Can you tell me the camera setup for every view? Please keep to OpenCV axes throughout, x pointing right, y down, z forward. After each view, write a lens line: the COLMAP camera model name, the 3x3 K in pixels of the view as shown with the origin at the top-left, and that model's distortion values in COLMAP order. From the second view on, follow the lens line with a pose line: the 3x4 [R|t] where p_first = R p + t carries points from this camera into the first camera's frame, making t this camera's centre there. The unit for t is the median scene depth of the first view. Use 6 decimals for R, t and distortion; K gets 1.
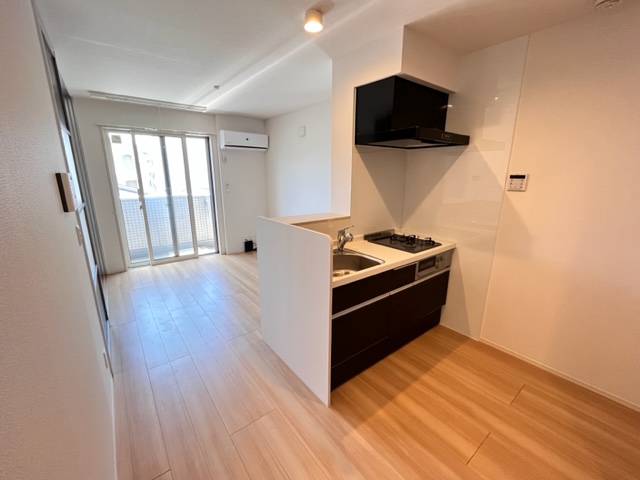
lens RADIAL K [[271.4, 0, 320.0], [0, 271.4, 240.0], [0, 0, 1]] dist [-0.000006, -0.000046]
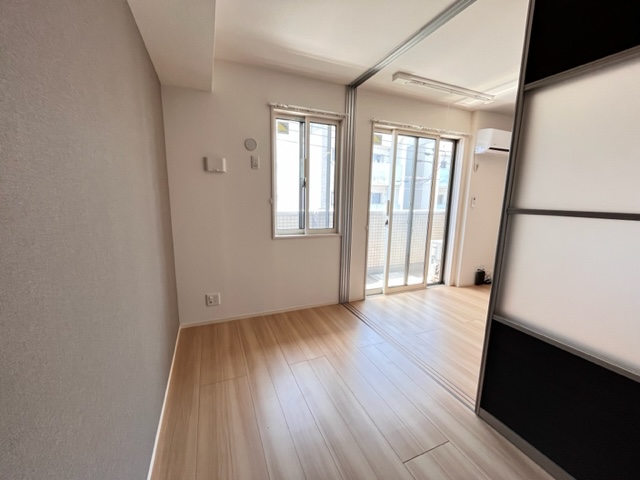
lens RADIAL K [[271.4, 0, 320.0], [0, 271.4, 240.0], [0, 0, 1]] dist [-0.000006, -0.000046]
pose [[0.968525, 0.055040, -0.242755, -0.603995], [-0.071625, 0.995624, -0.060023, -0.005990], [0.238389, 0.075521, 0.968229, 0.150010]]
